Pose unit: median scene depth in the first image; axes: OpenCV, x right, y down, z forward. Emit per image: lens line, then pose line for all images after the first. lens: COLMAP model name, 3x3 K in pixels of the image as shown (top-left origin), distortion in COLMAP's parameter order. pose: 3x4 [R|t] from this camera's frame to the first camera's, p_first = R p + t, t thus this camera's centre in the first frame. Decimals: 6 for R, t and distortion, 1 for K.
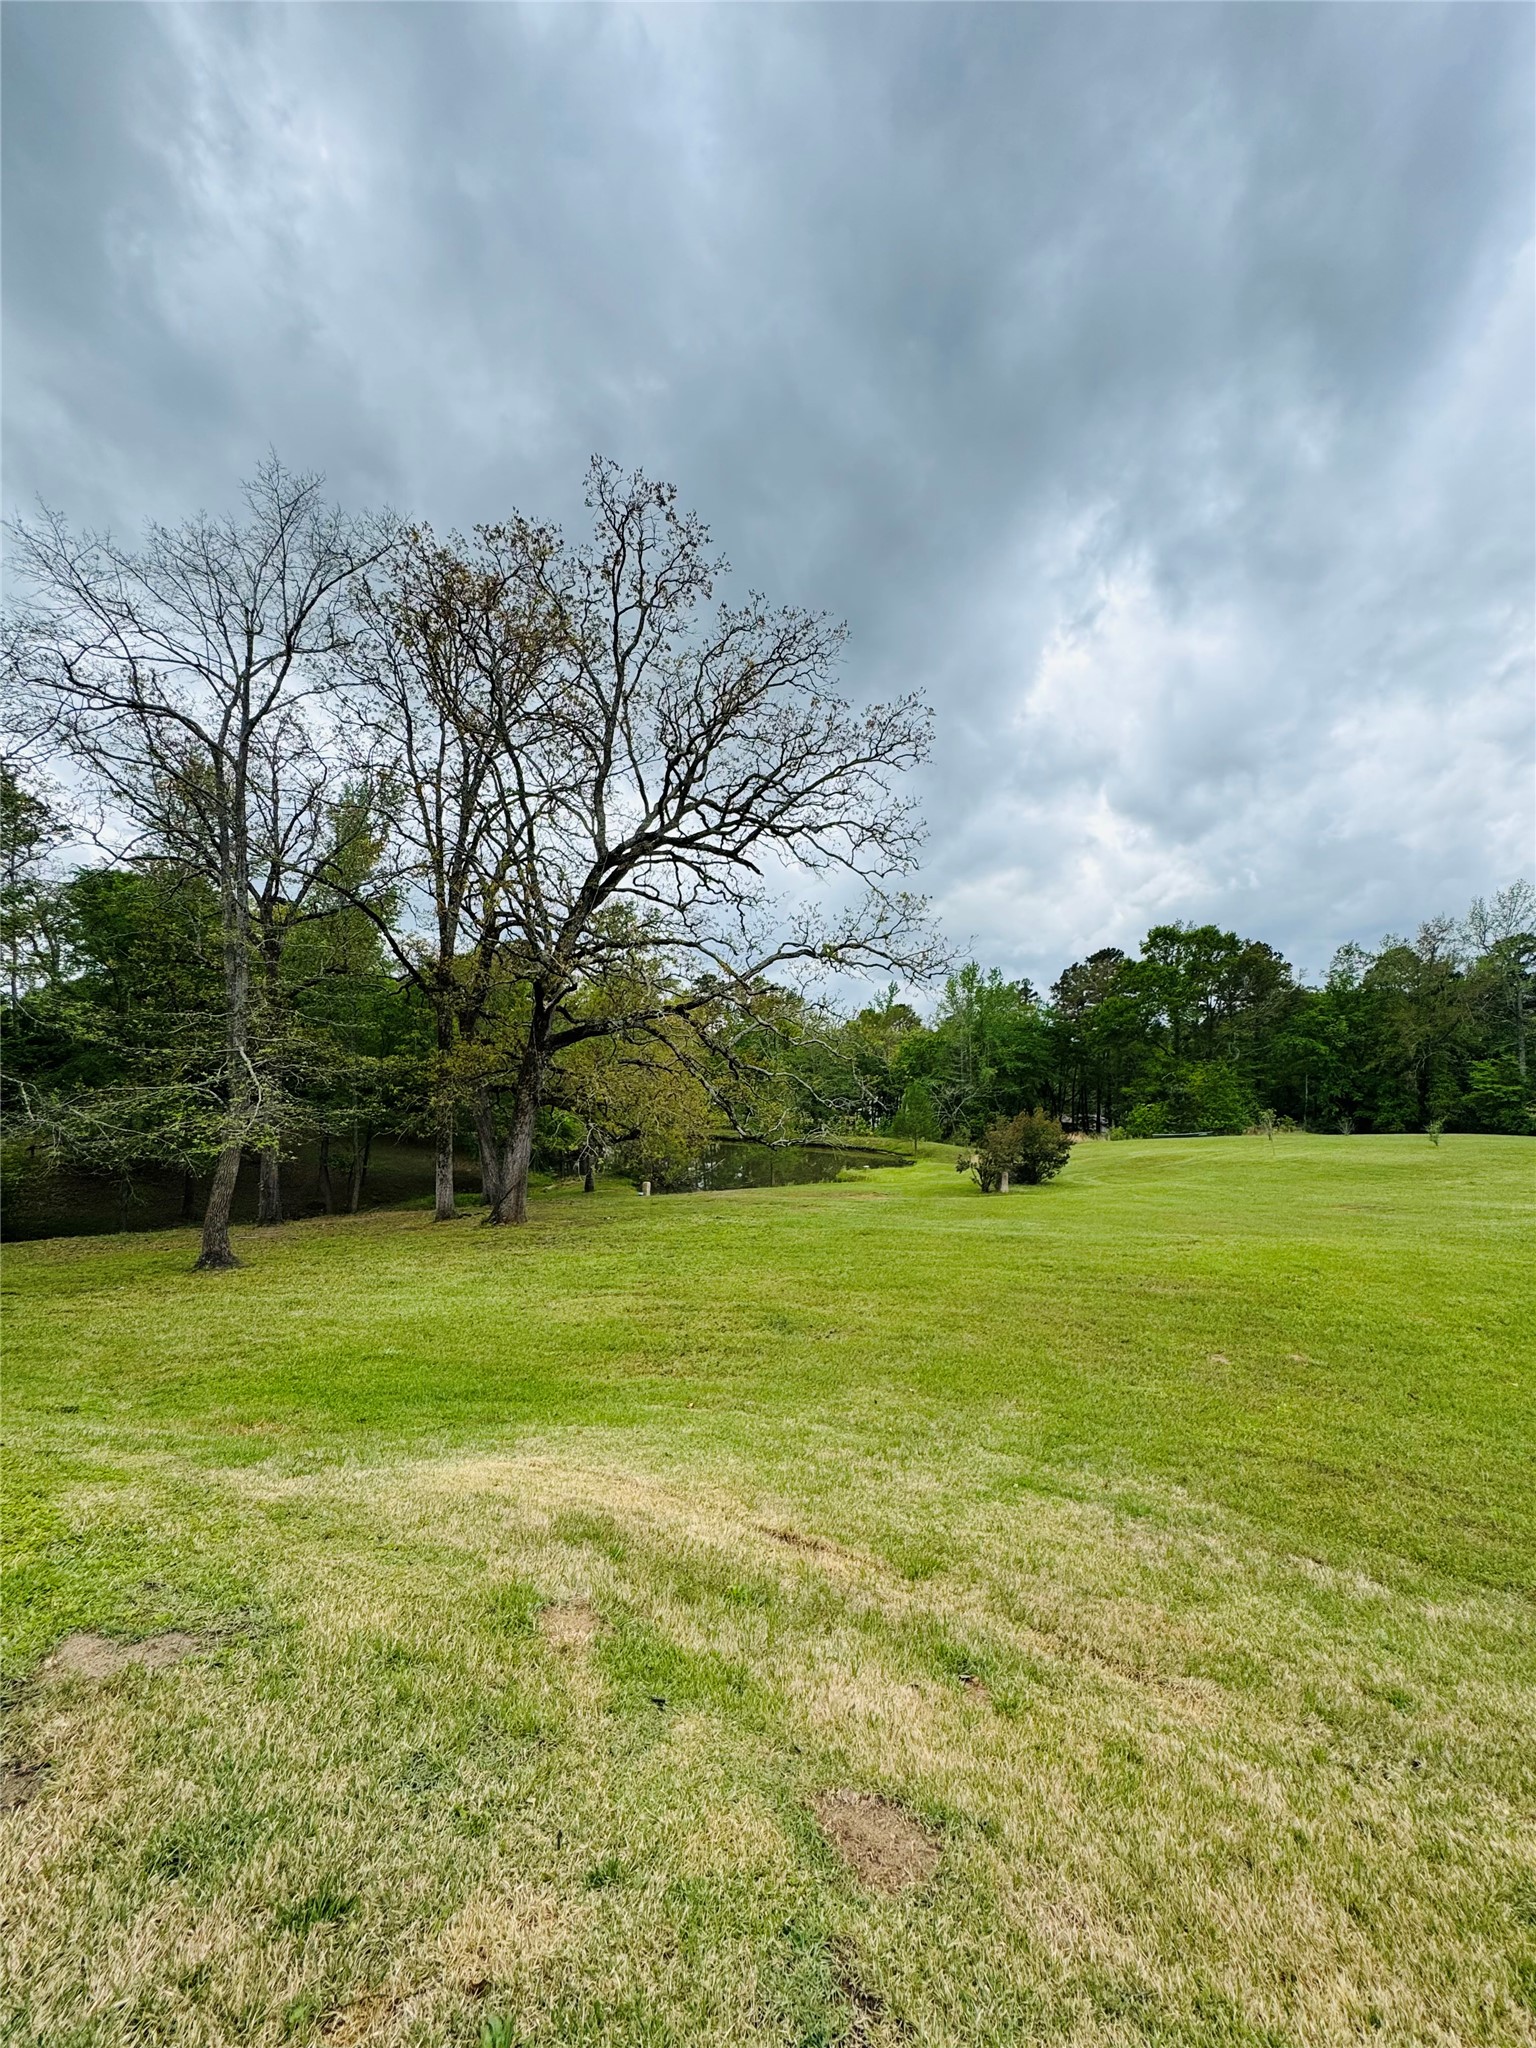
lens RADIAL K [[820.2, 0, 766.2], [0, 820.2, 1023.3], [0, 0, 1]] dist [-0.005677, 0.001145]
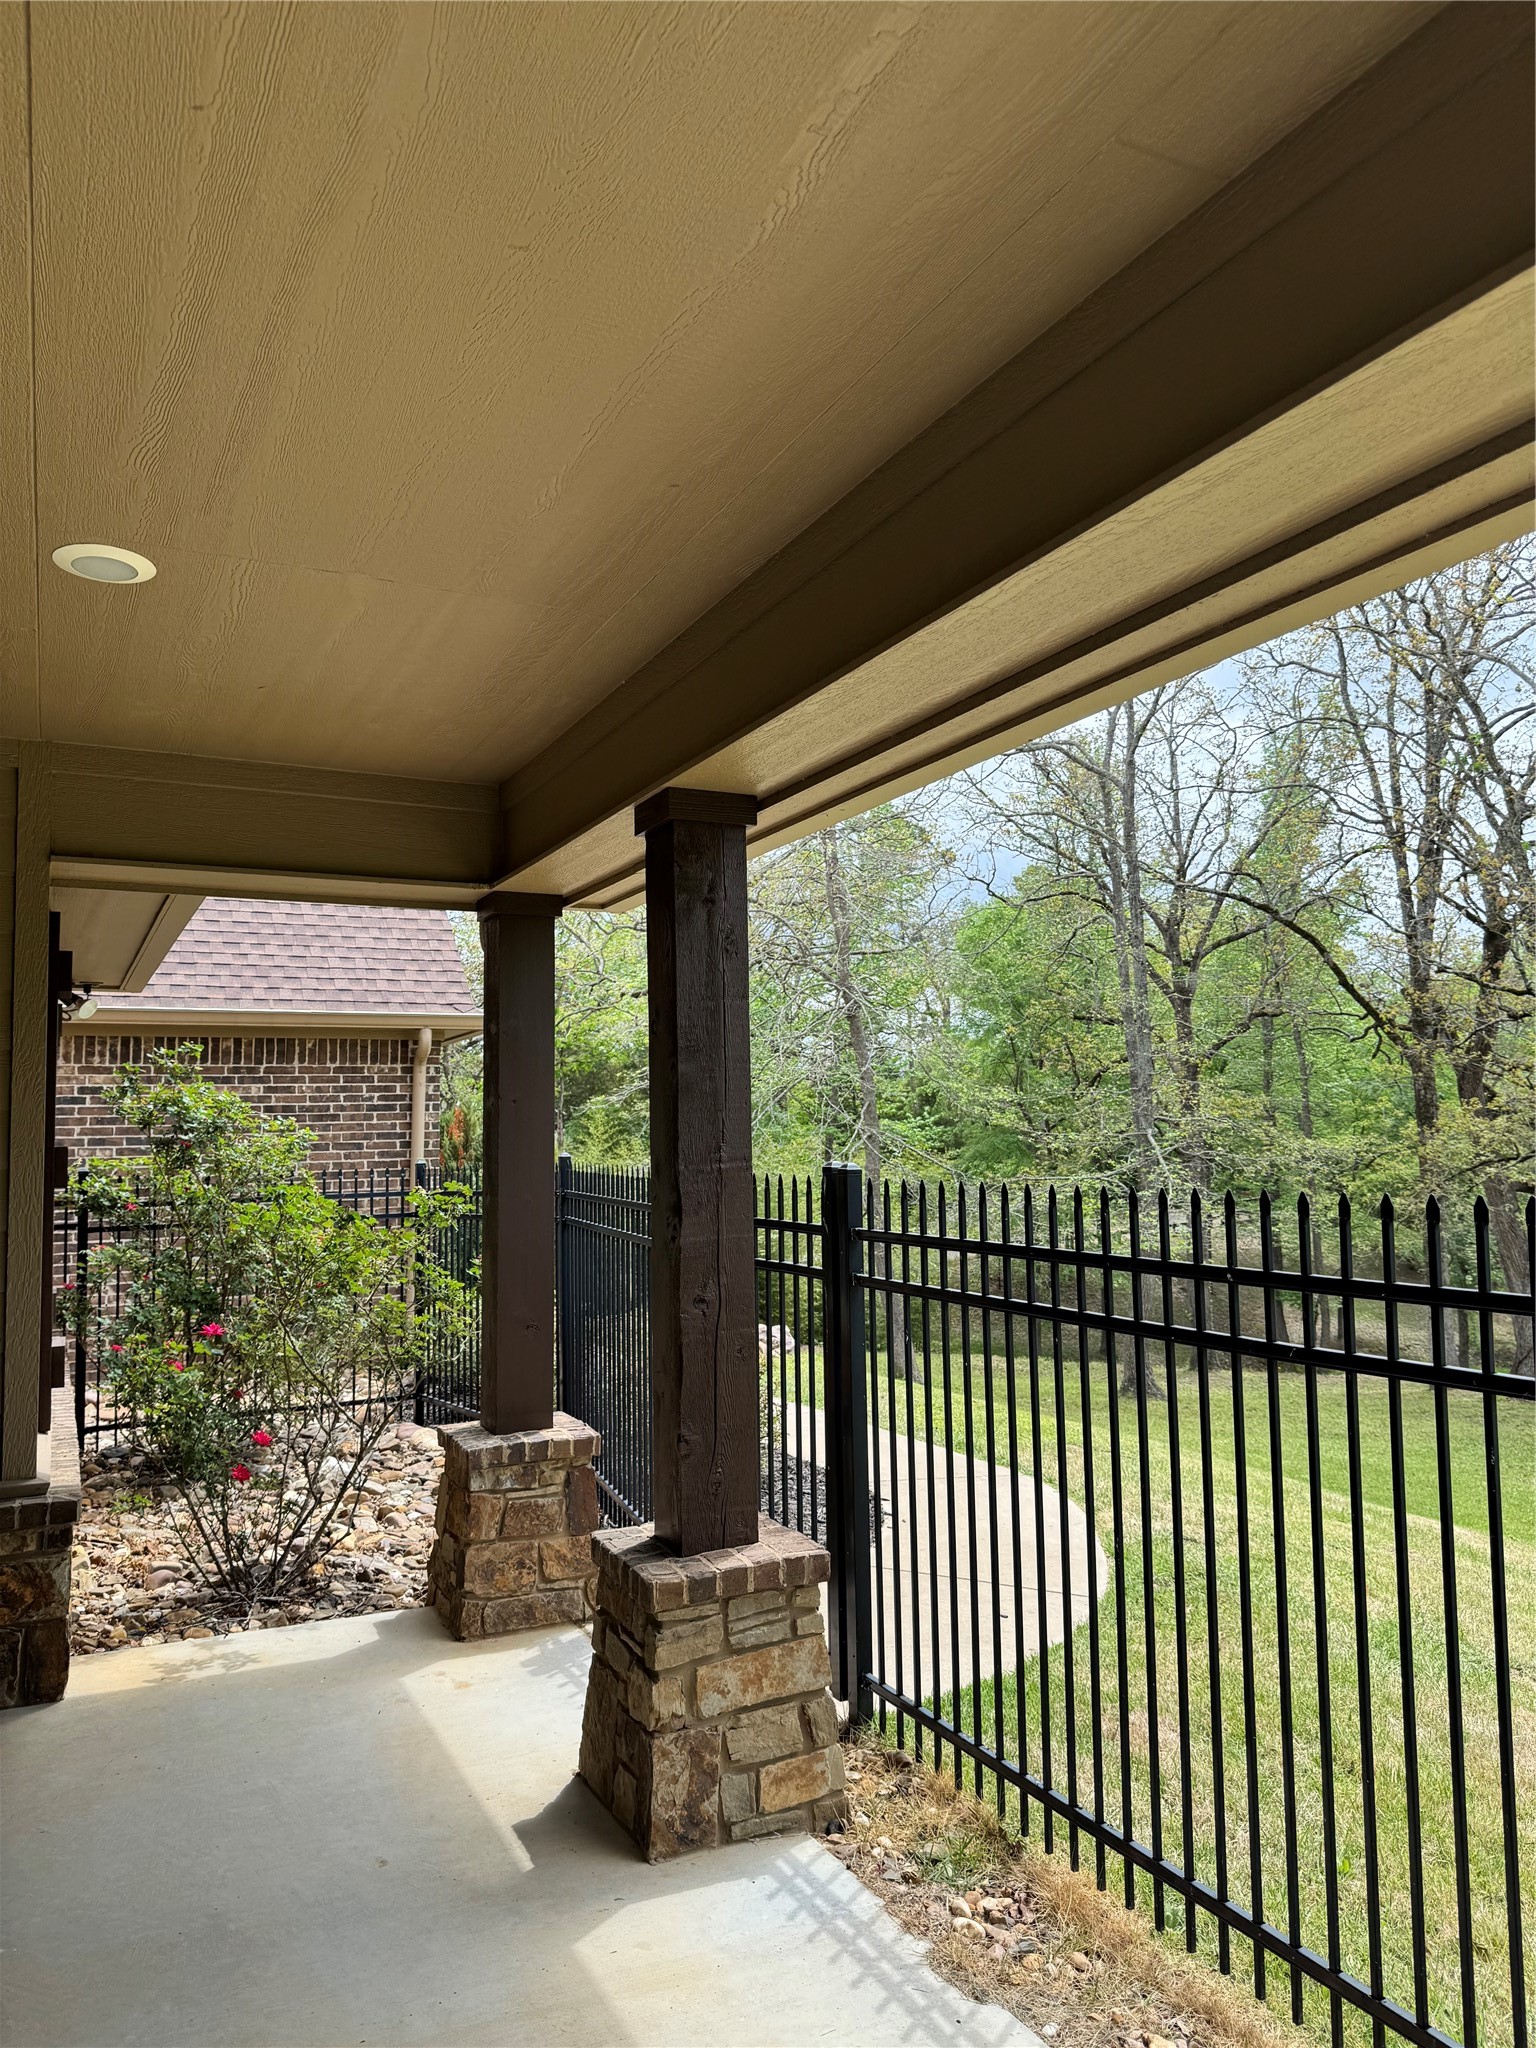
lens RADIAL K [[1469.3, 0, 767.5], [0, 1469.3, 1031.3], [0, 0, 1]] dist [0.049327, 0.000020]
pose [[0.672755, -0.064115, -0.737082, 0.133078], [0.044582, 0.997941, -0.046114, -0.011803], [0.738521, -0.001838, 0.674228, -0.187150]]
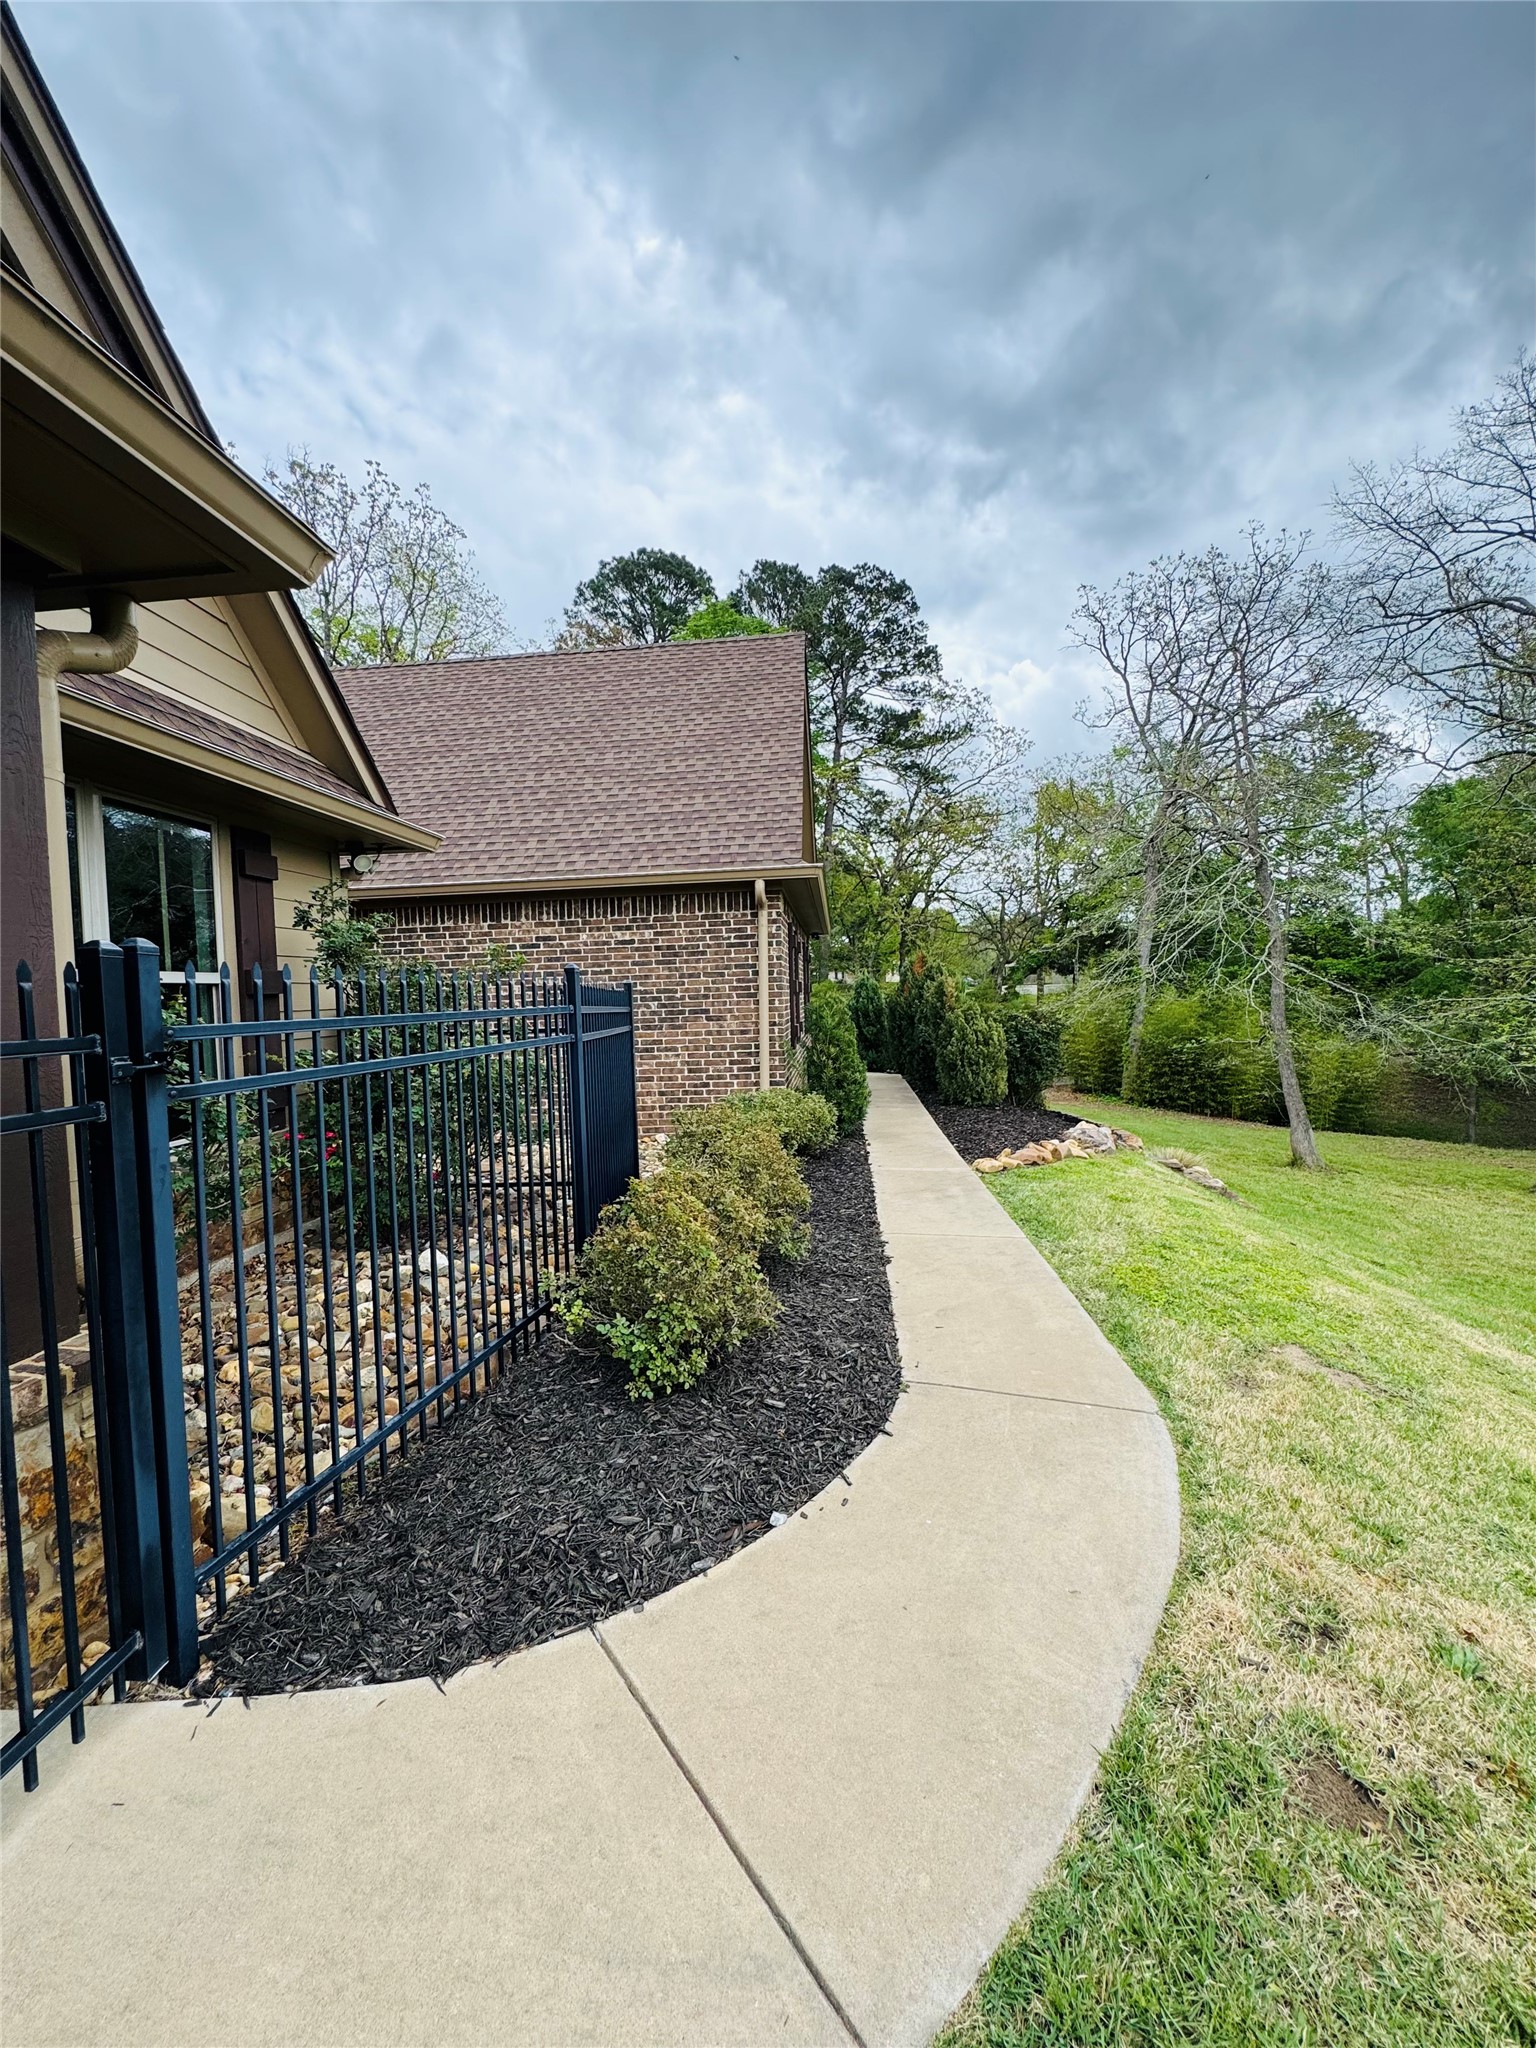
lens RADIAL K [[820.2, 0, 767.5], [0, 820.2, 1022.5], [0, 0, 1]] dist [-0.005677, 0.001145]
pose [[0.183553, 0.031955, -0.982490, 0.041266], [0.068743, 0.996607, 0.045257, 0.002590], [0.980603, -0.075846, 0.180733, -0.016550]]
